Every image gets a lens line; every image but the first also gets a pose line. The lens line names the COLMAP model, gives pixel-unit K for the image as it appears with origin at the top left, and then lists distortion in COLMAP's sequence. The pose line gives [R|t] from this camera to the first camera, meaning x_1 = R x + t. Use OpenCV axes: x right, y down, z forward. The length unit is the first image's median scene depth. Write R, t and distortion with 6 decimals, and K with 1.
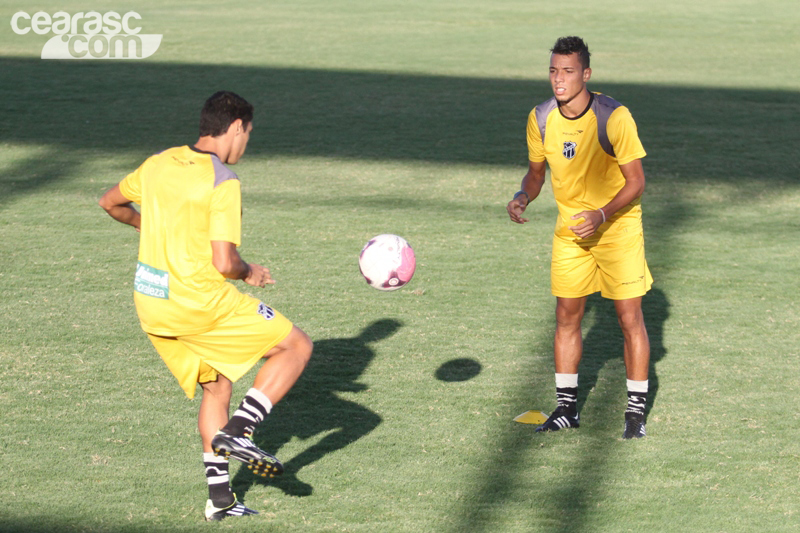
lens RADIAL K [[3516.5, 0, 400.0], [0, 3516.5, 264.4], [0, 0, 1]] dist [-0.210146, 0.000000]
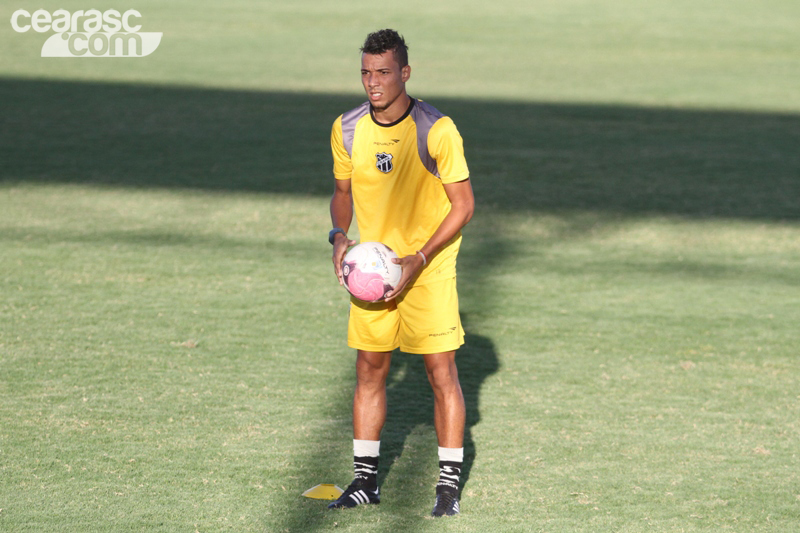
lens RADIAL K [[5035.2, 0, 400.6], [0, 5035.2, 270.7], [0, 0, 1]] dist [0.091585, 0.000000]
pose [[0.999464, -0.001320, 0.032709, 0.016285], [0.001364, 0.999998, -0.001299, -0.008179], [-0.032708, 0.001343, 0.999464, -0.214223]]
